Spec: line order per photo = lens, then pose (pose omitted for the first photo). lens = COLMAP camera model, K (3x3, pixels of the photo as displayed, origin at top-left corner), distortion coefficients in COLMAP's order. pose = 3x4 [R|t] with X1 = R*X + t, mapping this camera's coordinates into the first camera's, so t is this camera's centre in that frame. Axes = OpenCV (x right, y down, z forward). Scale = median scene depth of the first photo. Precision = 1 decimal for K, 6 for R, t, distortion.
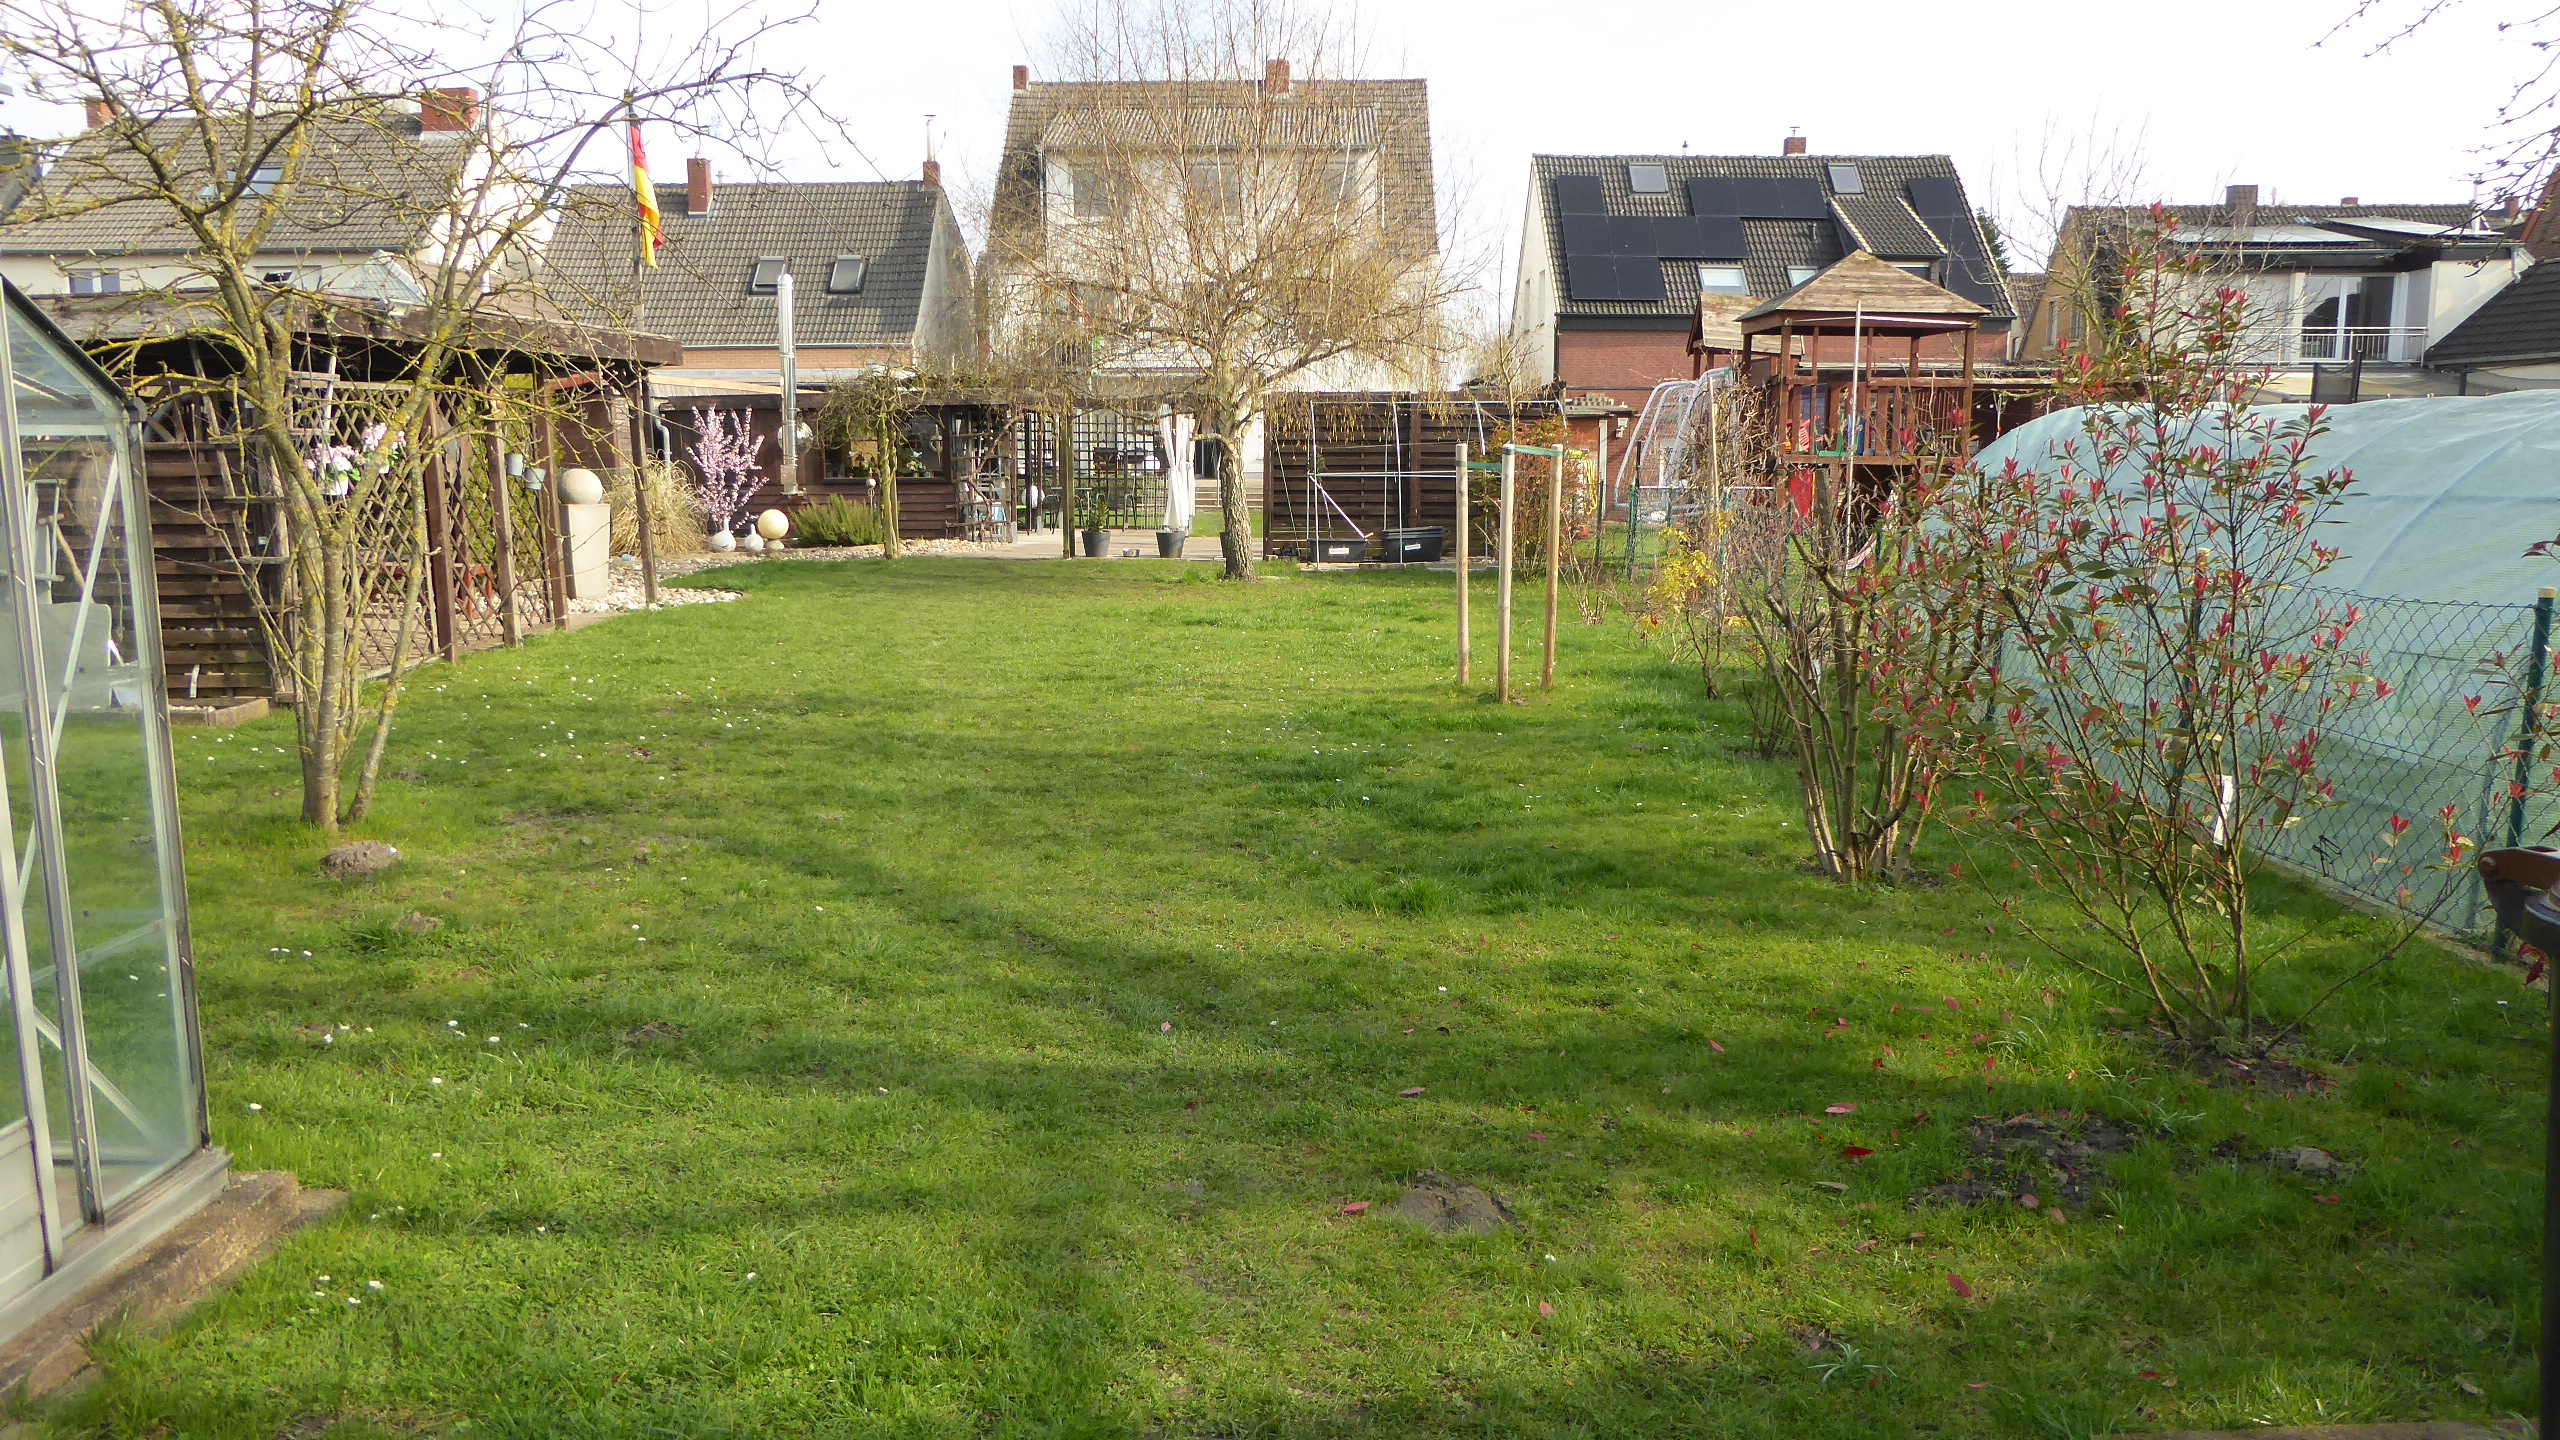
lens RADIAL K [[1801.9, 0, 1280.0], [0, 1801.9, 720.0], [0, 0, 1]] dist [-0.049138, 0.029534]
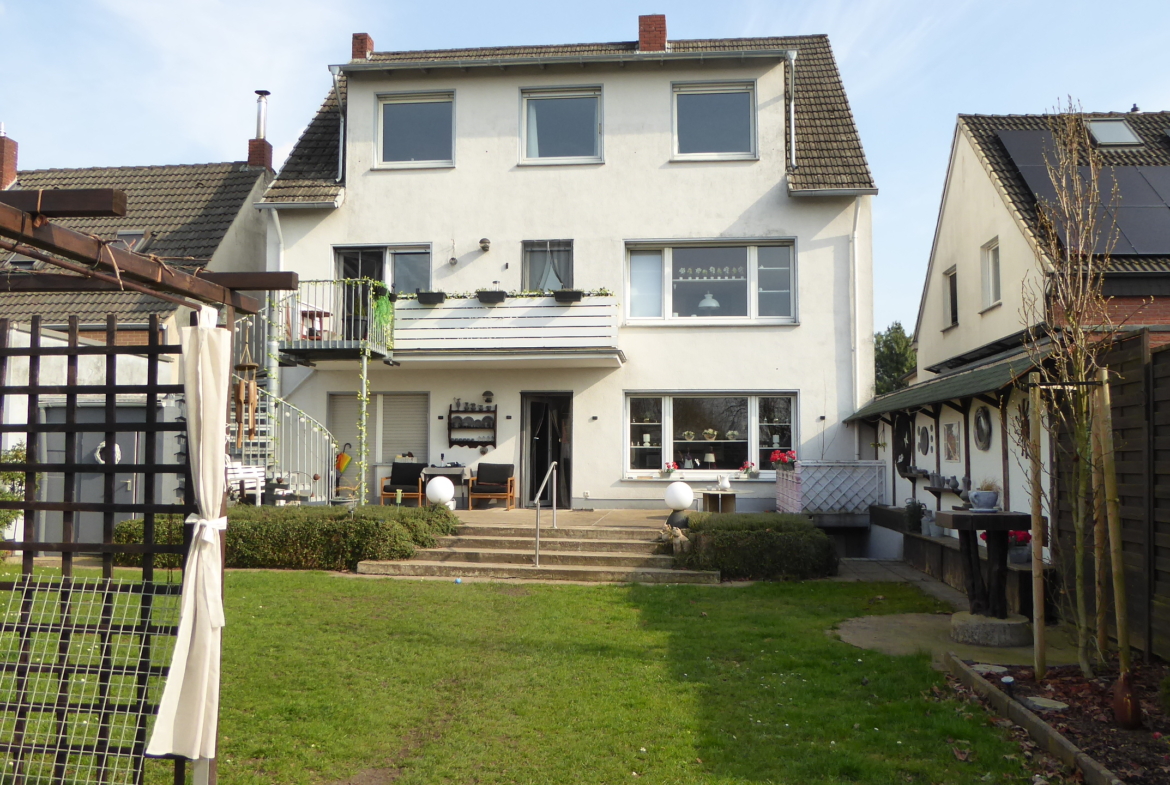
lens RADIAL K [[987.8, 0, 585.0], [0, 987.8, 392.5], [0, 0, 1]] dist [-0.075777, 0.078797]
pose [[0.996609, -0.004261, -0.082179, 0.003728], [-0.014337, 0.974392, -0.224398, -0.087571], [0.081030, 0.224815, 0.971026, 0.586001]]
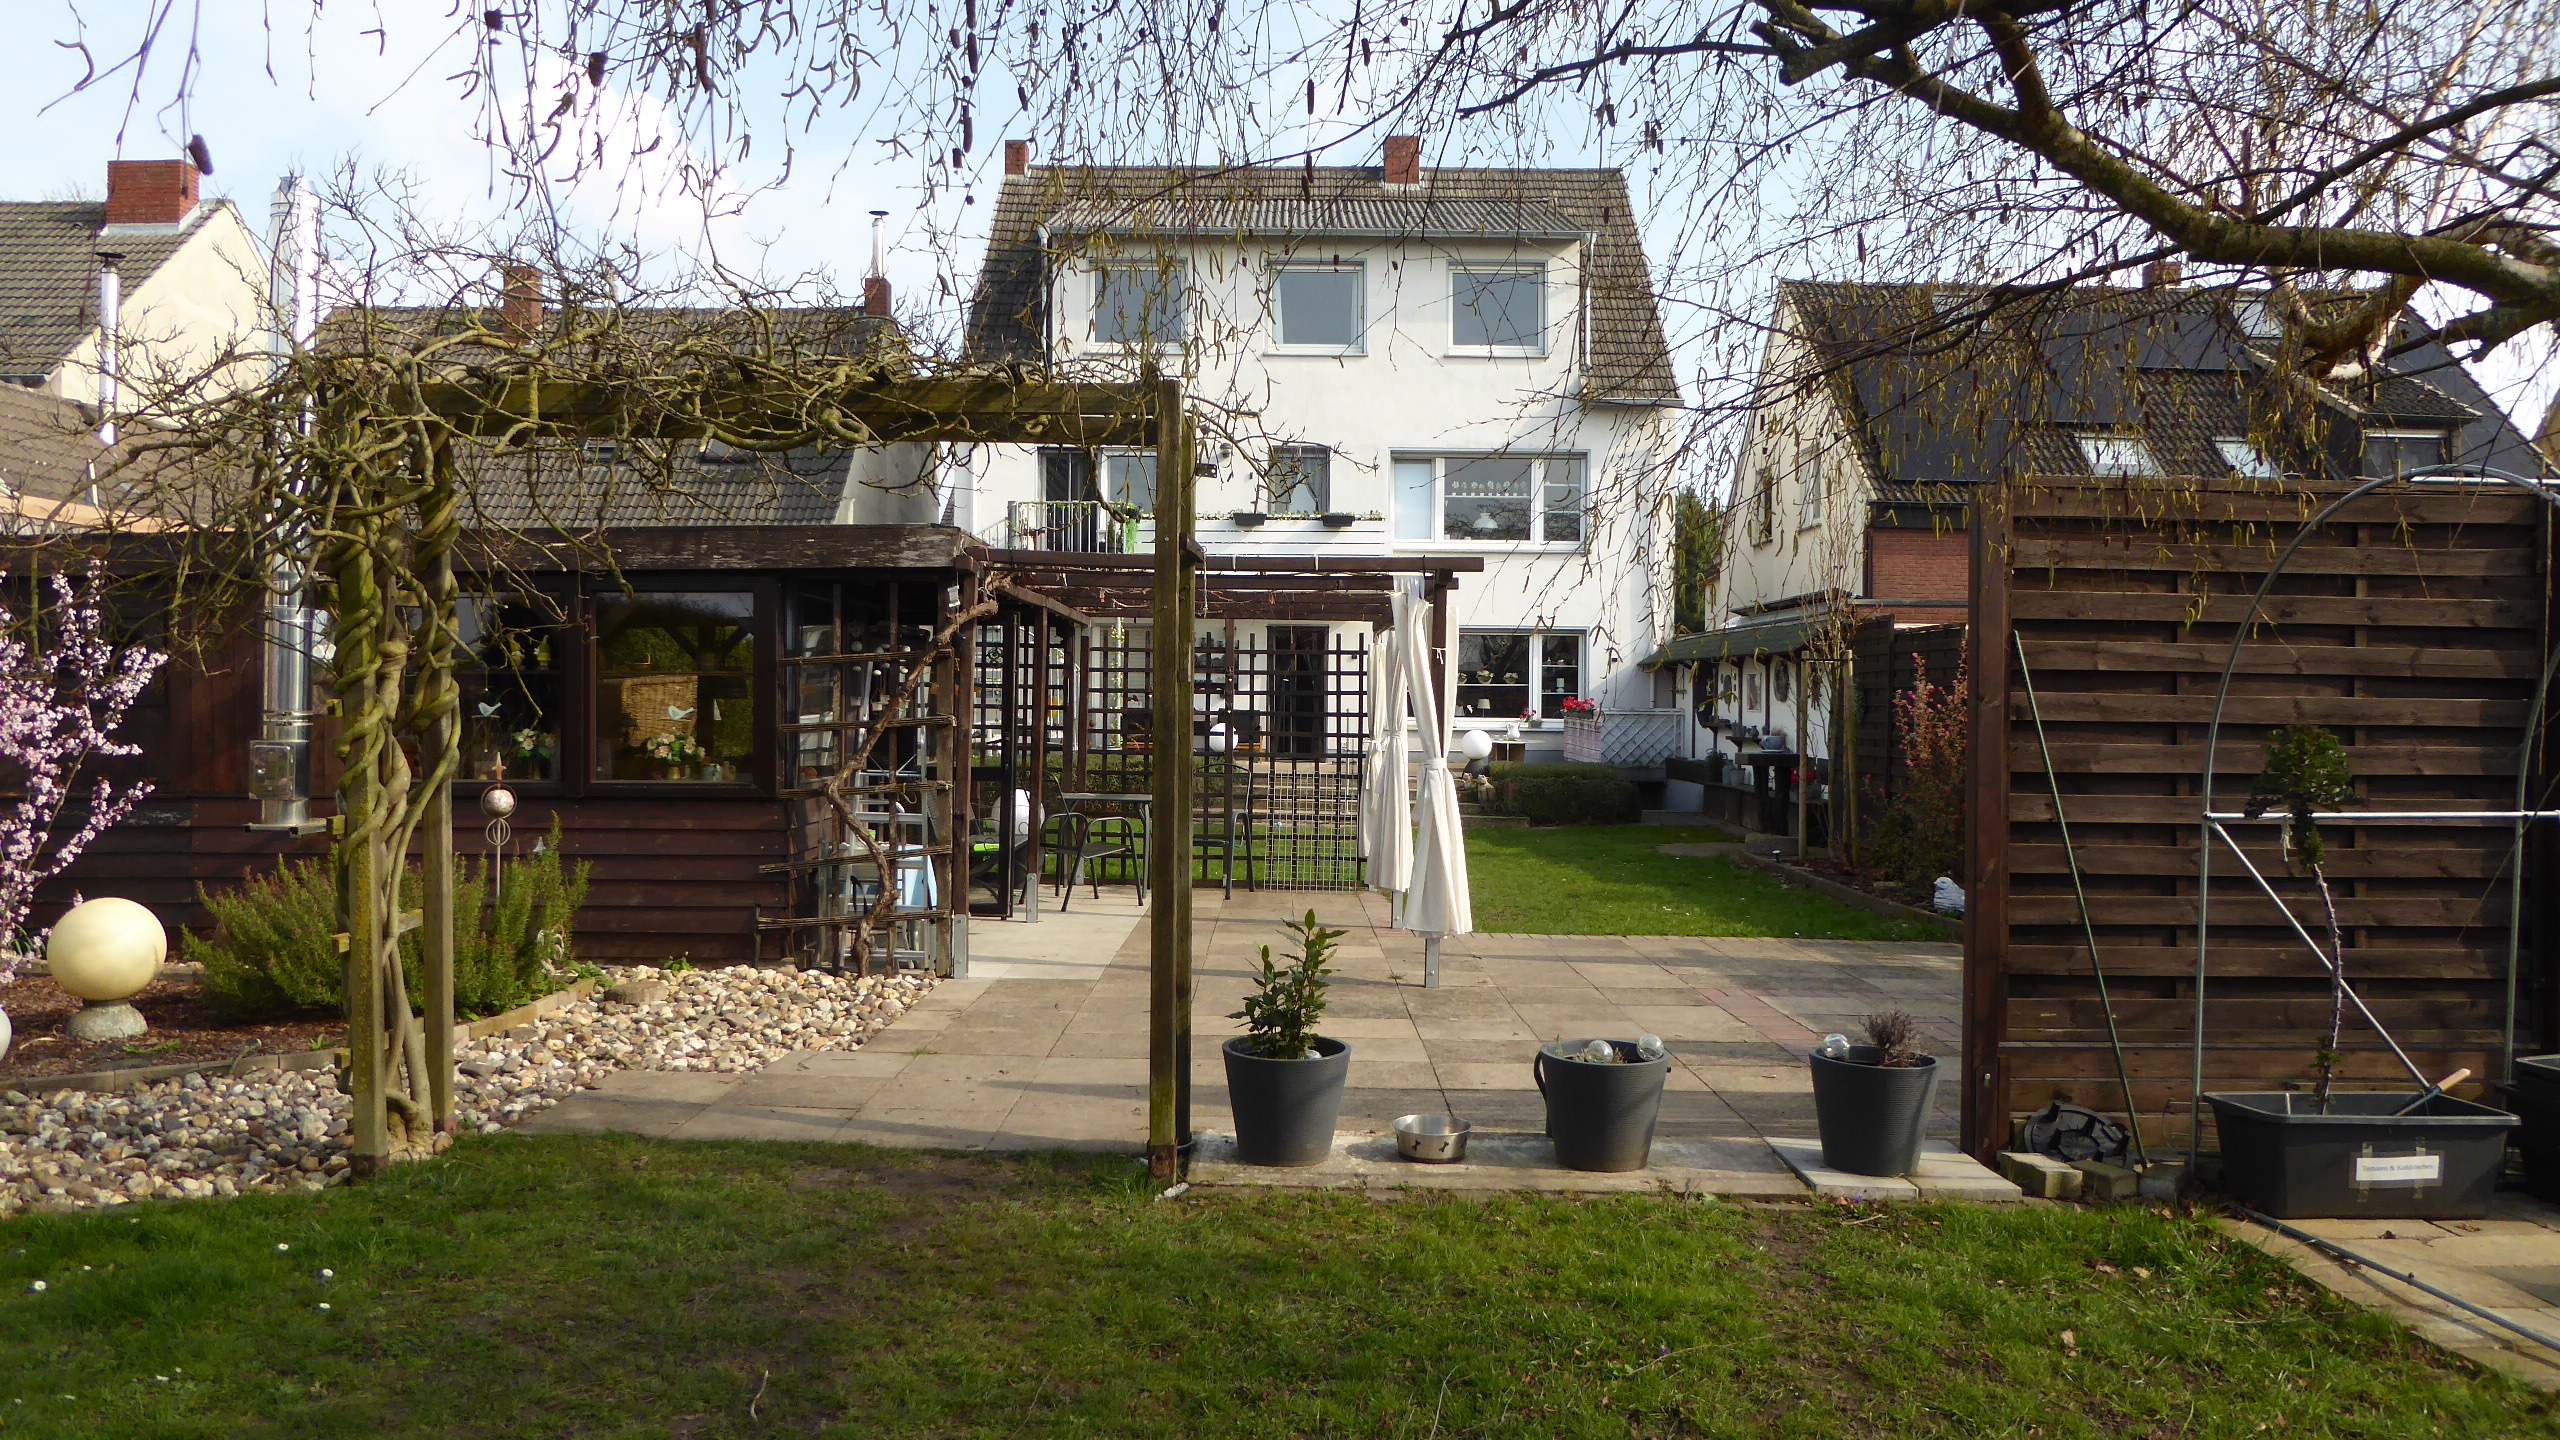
lens RADIAL K [[1801.9, 0, 1280.0], [0, 1801.9, 720.0], [0, 0, 1]] dist [-0.049138, 0.029534]
pose [[0.999934, 0.007293, 0.008833, -0.051863], [-0.005907, 0.988989, -0.147872, -0.055090], [-0.009814, 0.147810, 0.988967, 0.375708]]
